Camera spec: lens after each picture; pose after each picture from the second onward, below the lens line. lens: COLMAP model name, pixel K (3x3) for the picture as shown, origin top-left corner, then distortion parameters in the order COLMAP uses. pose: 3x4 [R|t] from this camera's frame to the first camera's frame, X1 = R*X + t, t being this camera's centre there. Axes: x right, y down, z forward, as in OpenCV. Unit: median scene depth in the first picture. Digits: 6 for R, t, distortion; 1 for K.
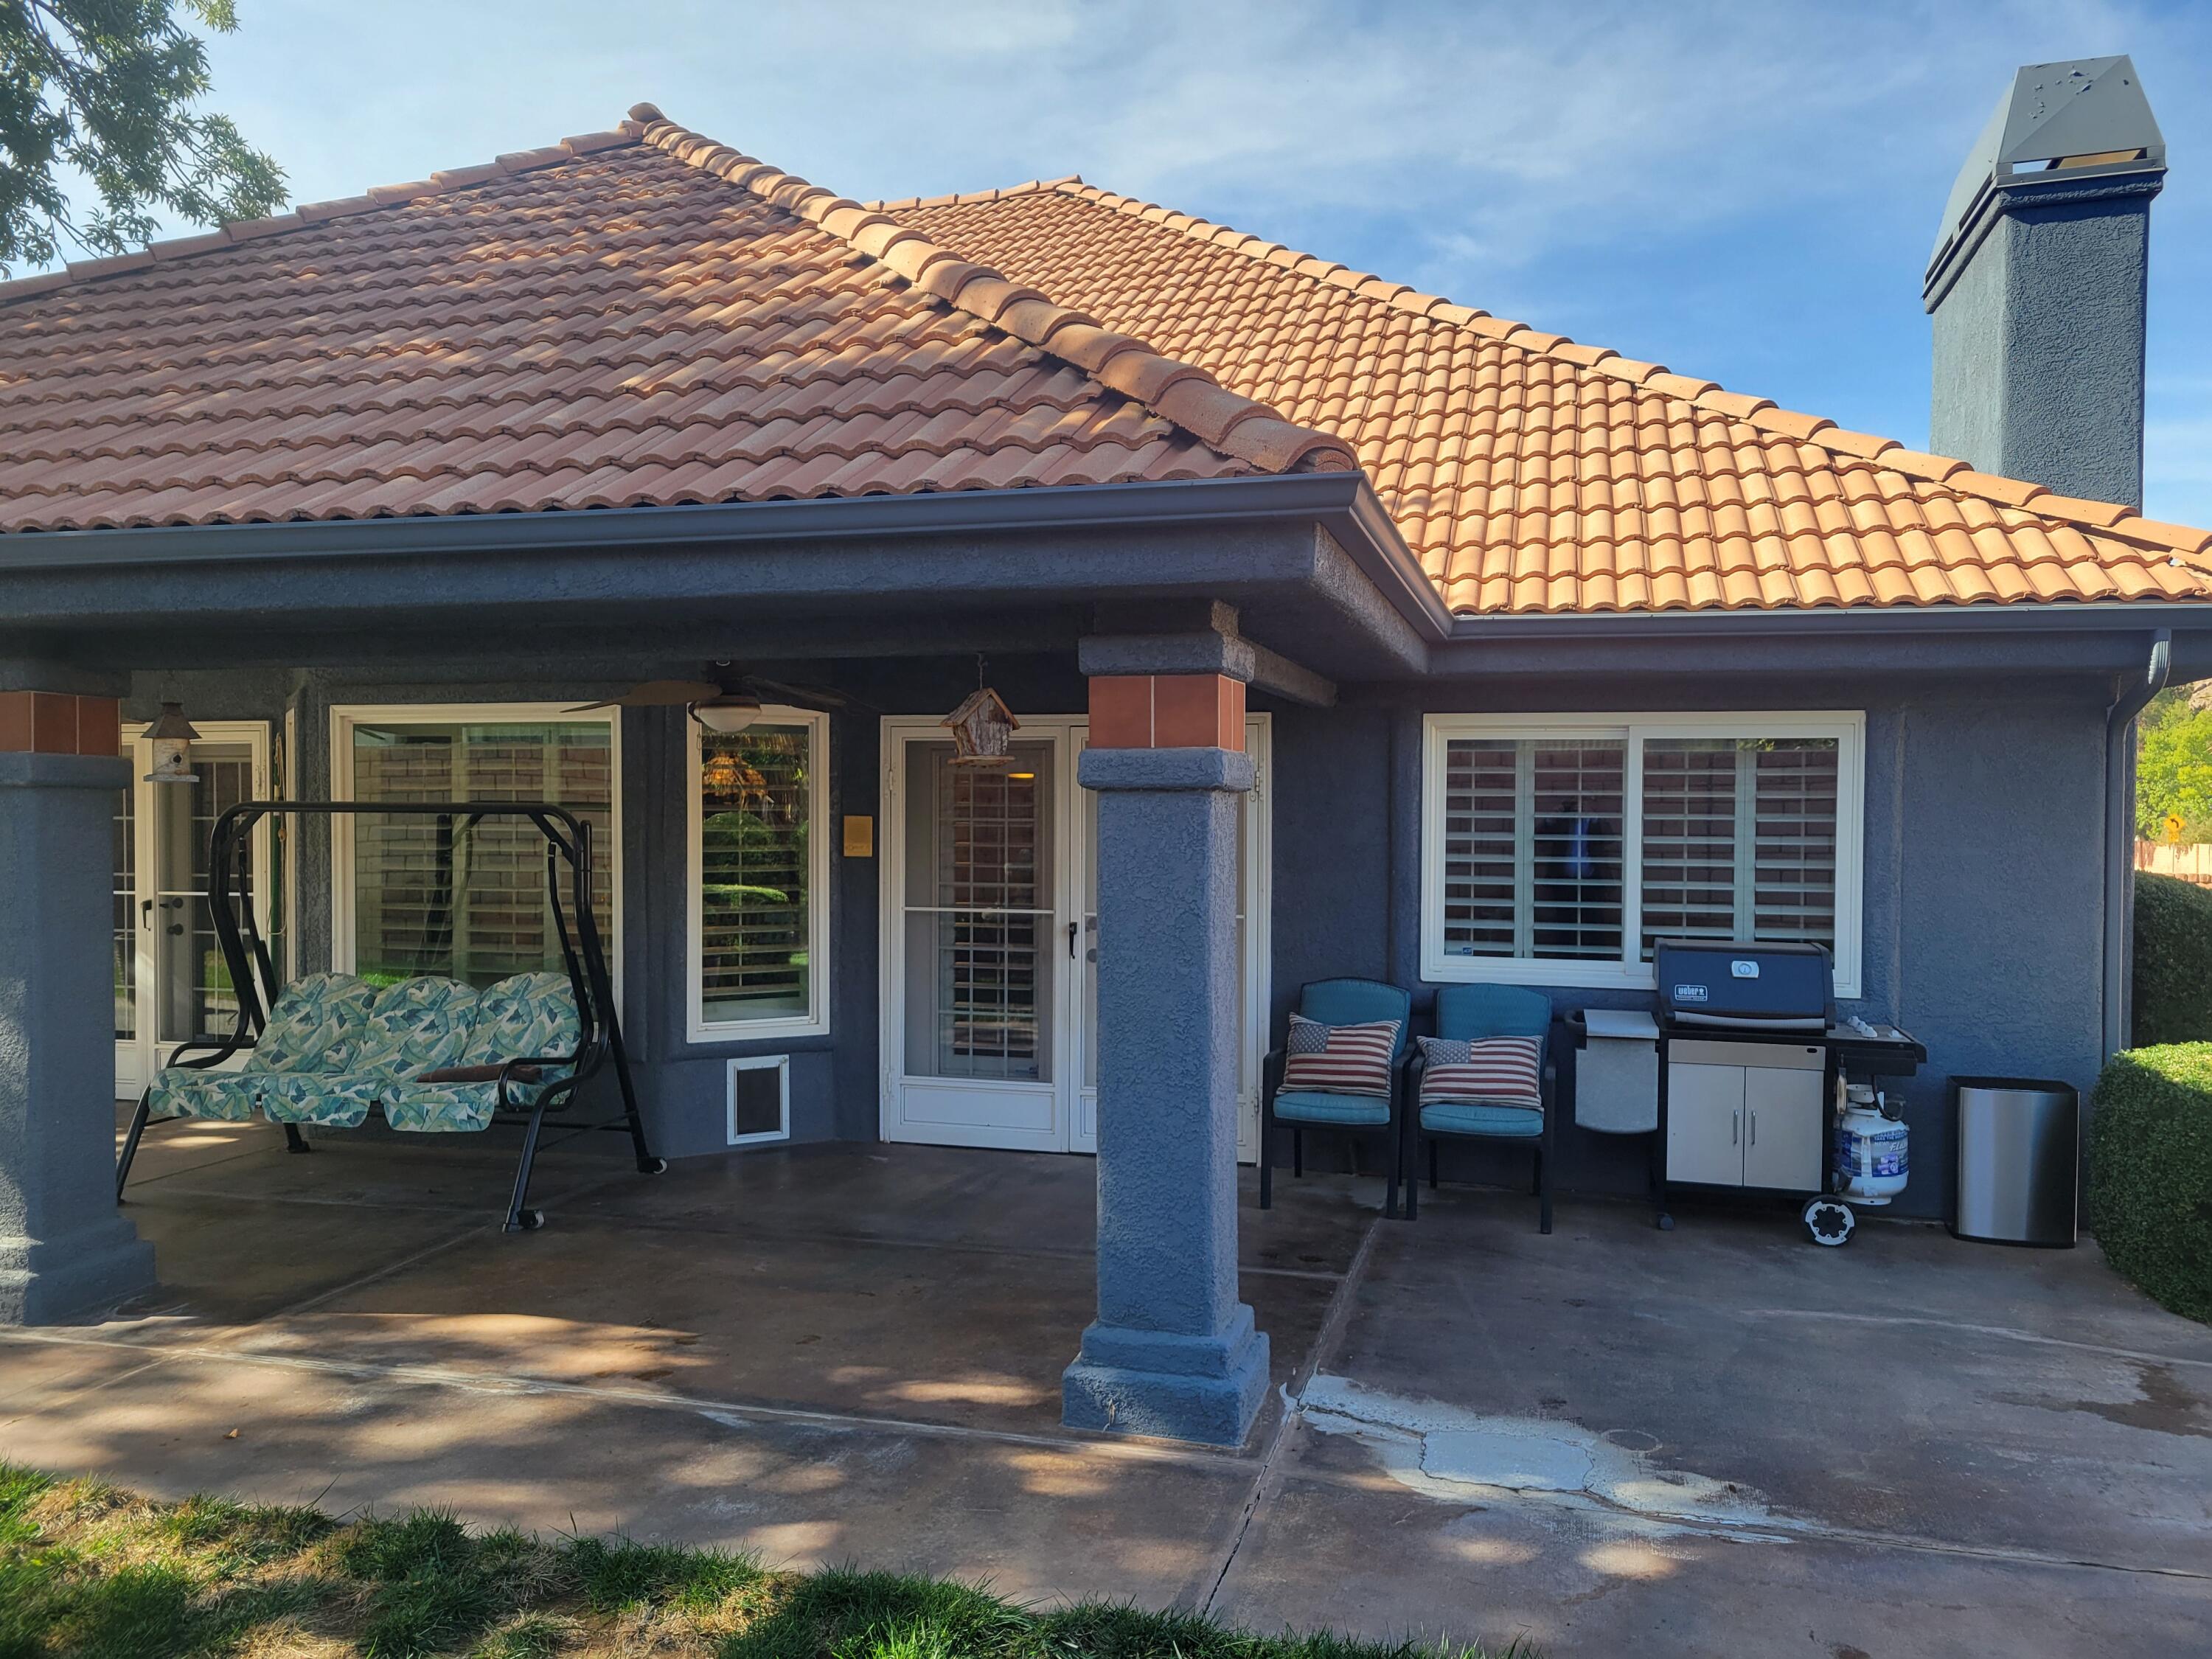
lens RADIAL K [[1668.2, 0, 1106.0], [0, 1668.2, 829.5], [0, 0, 1]] dist [0.069896, -0.045316]
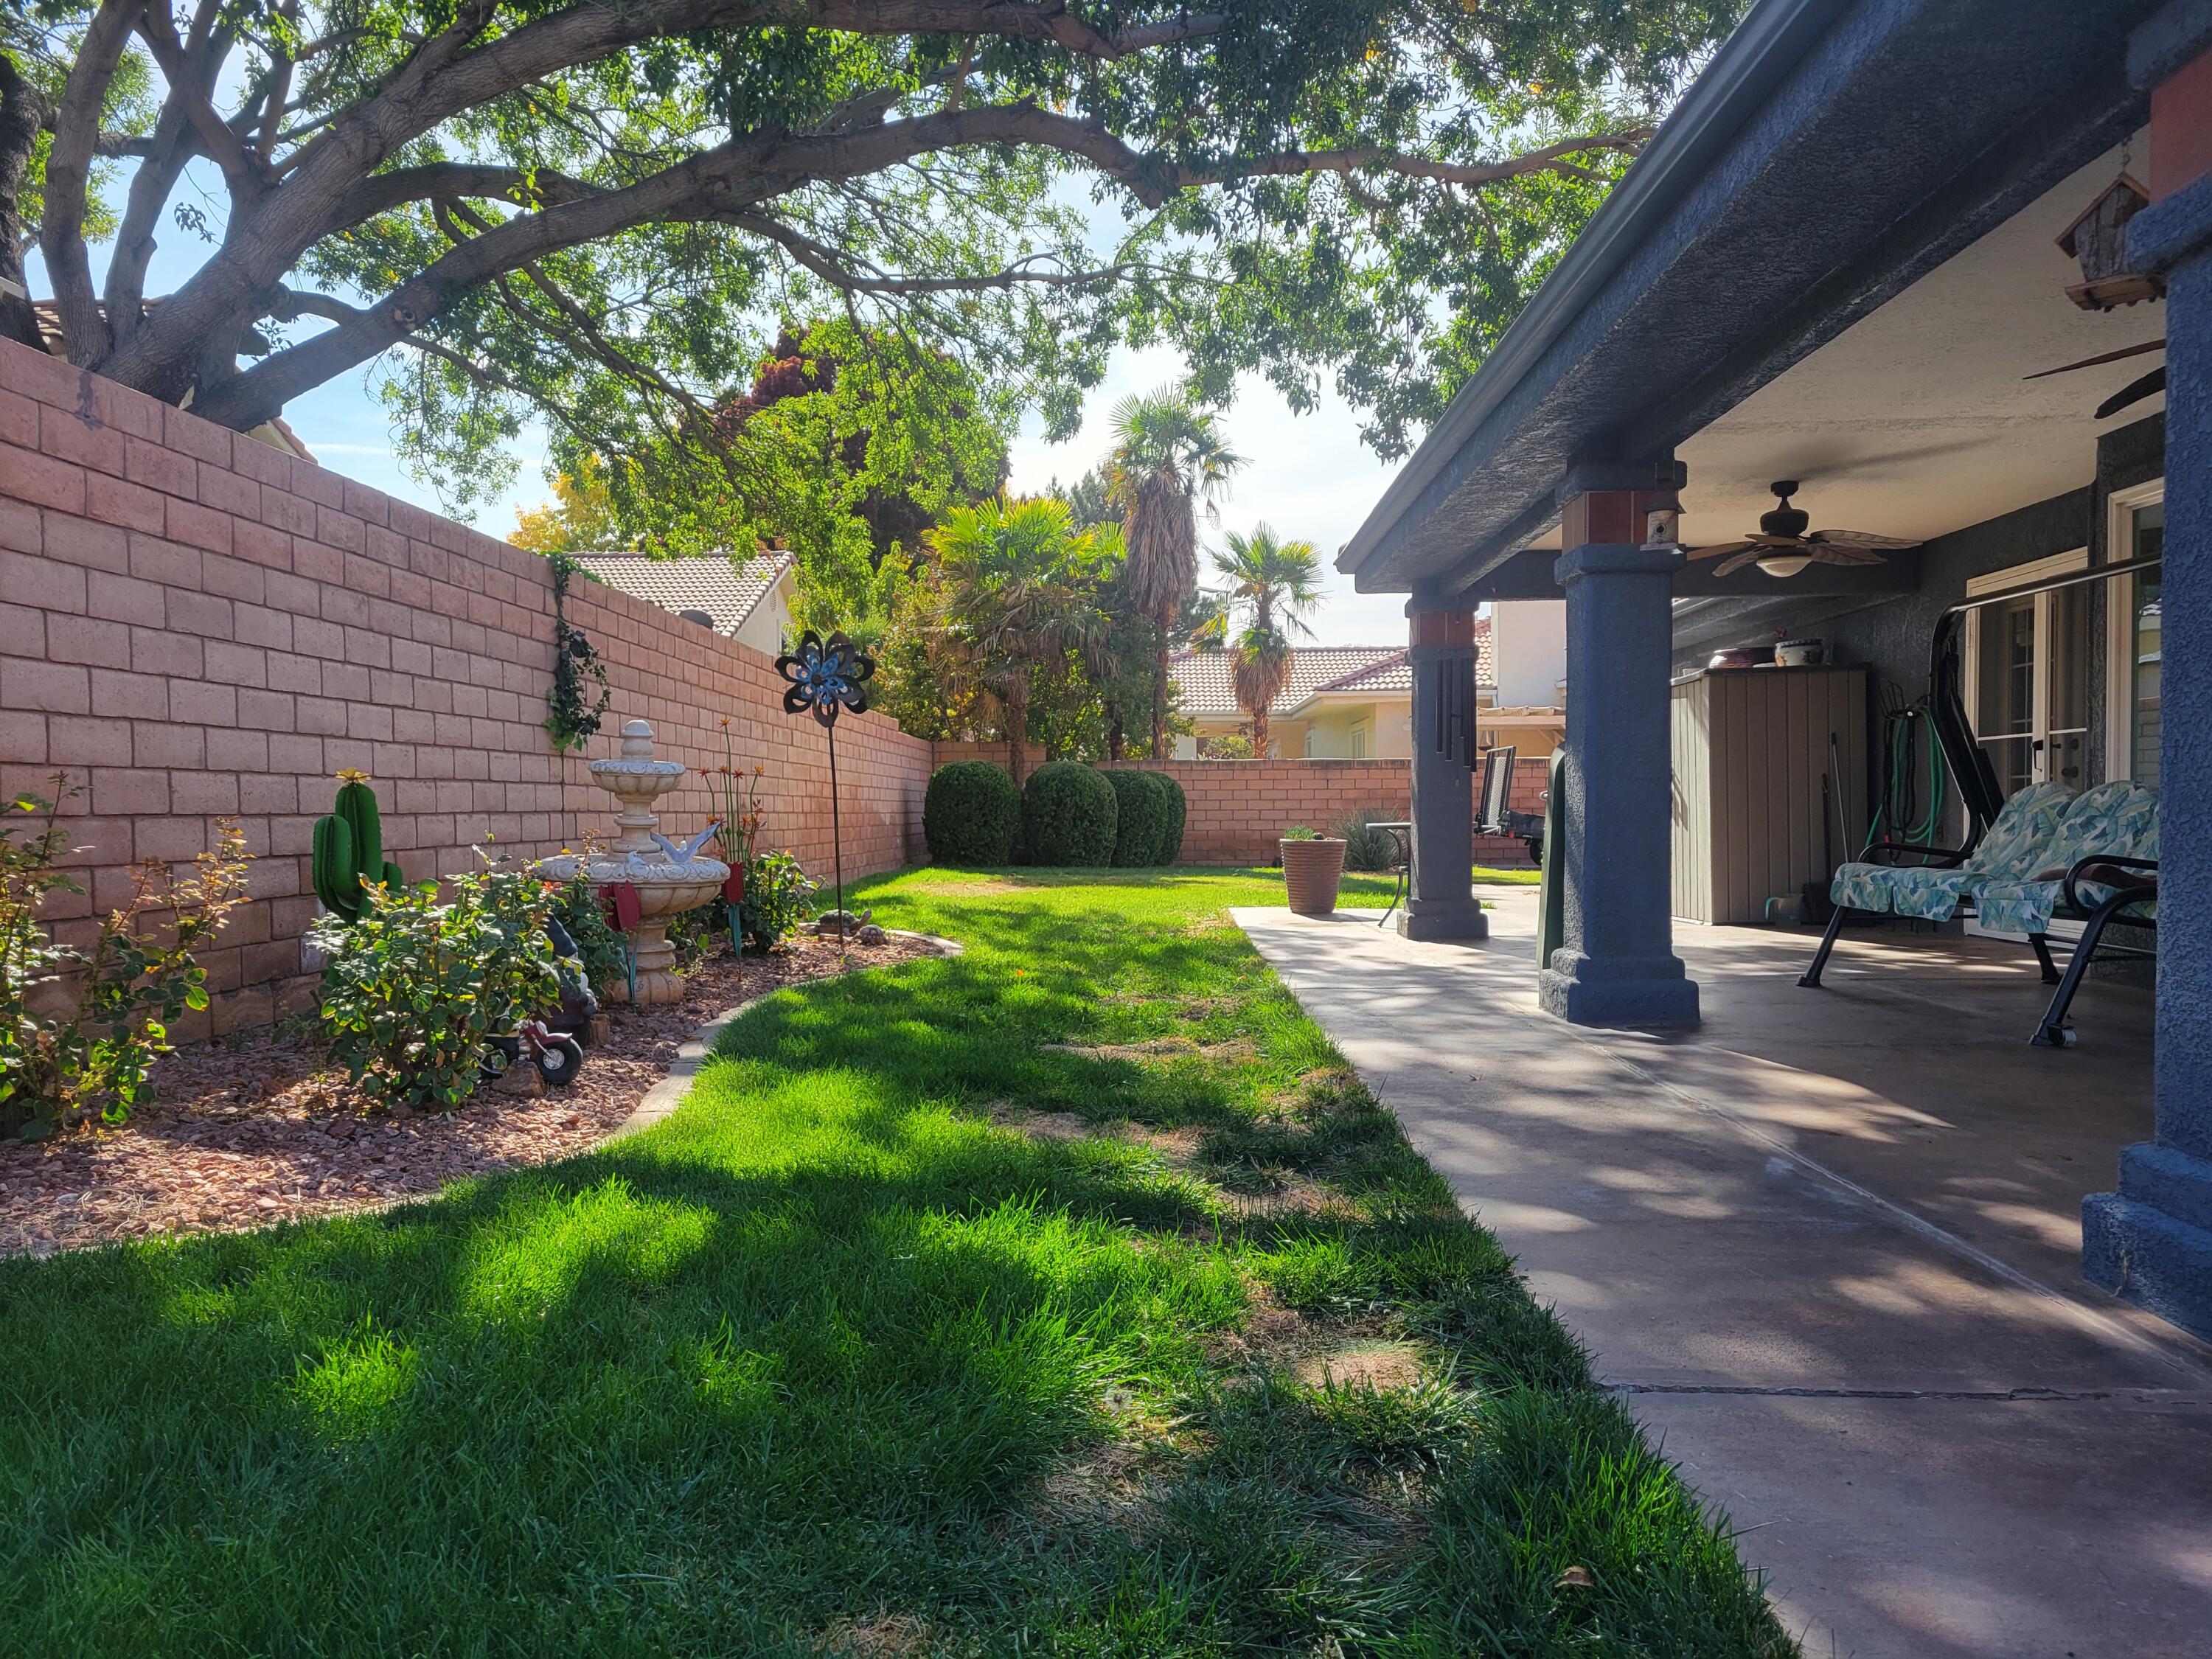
lens RADIAL K [[1686.2, 0, 1106.0], [0, 1686.2, 829.5], [0, 0, 1]] dist [0.041109, -0.003760]
pose [[0.242350, 0.004665, -0.970178, 0.380619], [-0.002298, 0.999988, 0.004235, 0.131864], [0.970186, 0.001203, 0.242358, 0.348864]]
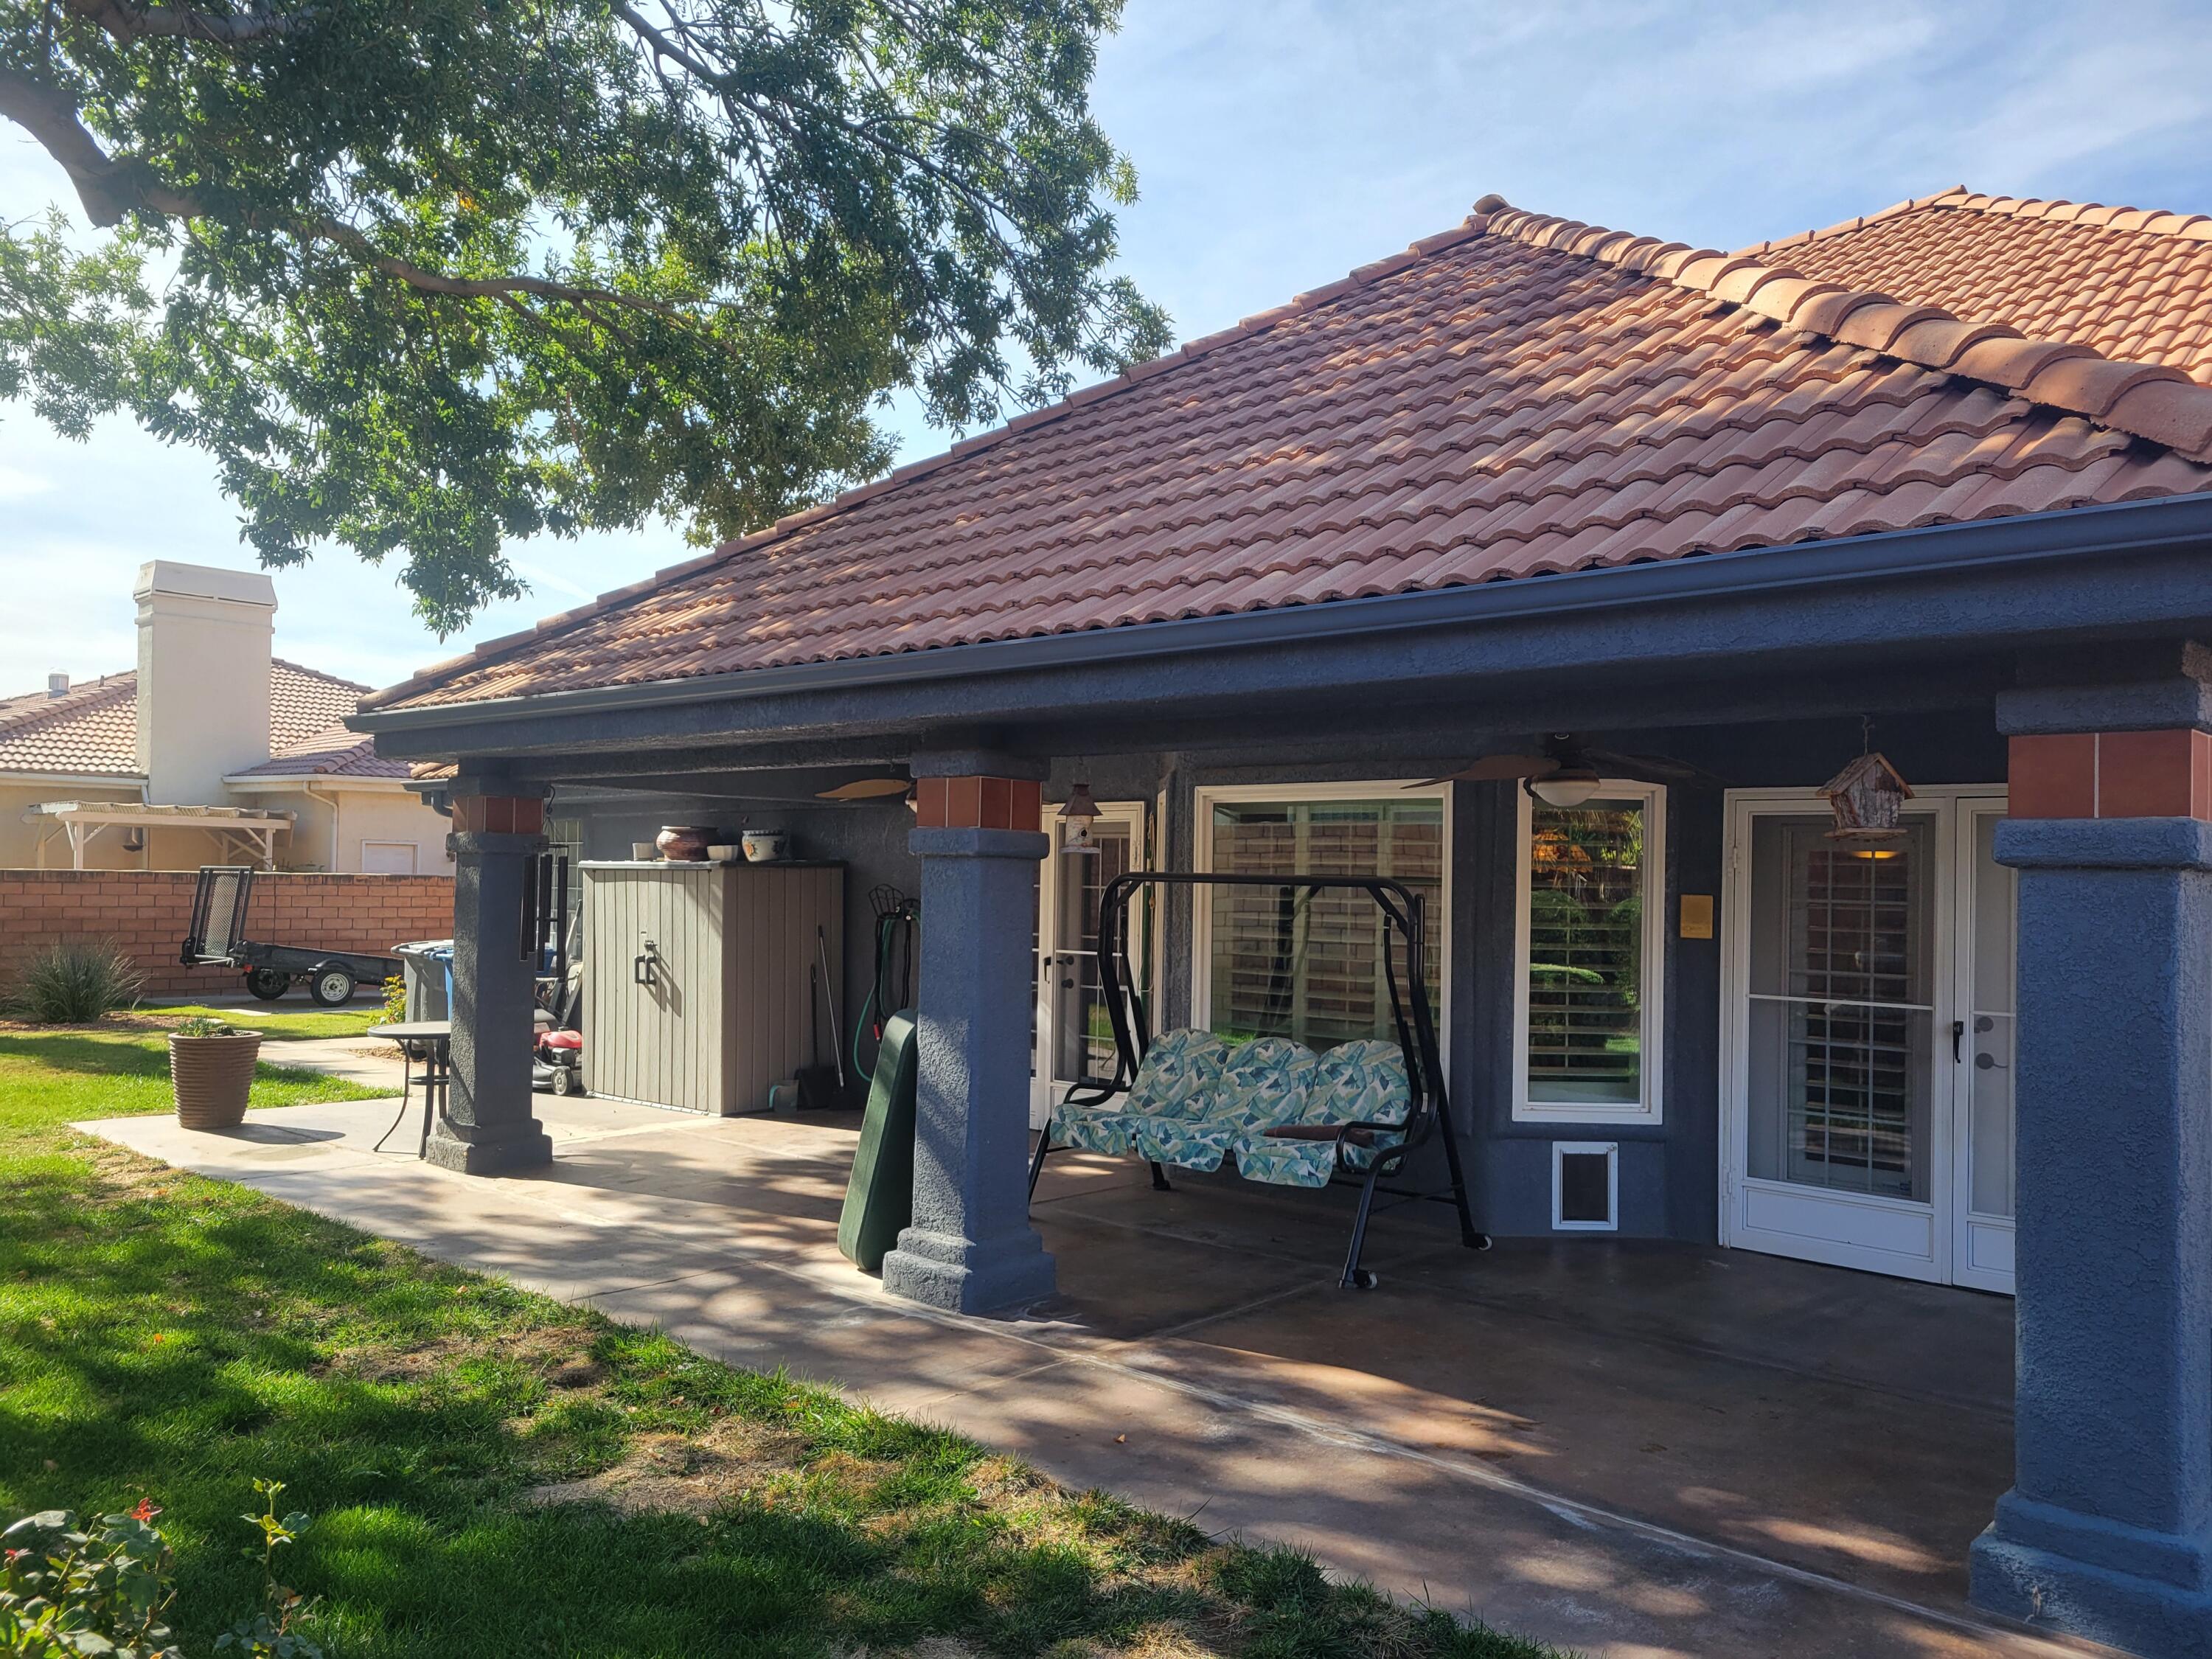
lens RADIAL K [[1663.1, 0, 1096.7], [0, 1663.1, 847.3], [0, 0, 1]] dist [0.060851, -0.027120]
pose [[0.888226, 0.004662, -0.459383, -0.018829], [-0.021542, 0.999271, -0.031511, 0.002552], [0.458902, 0.037885, 0.887679, 0.004635]]
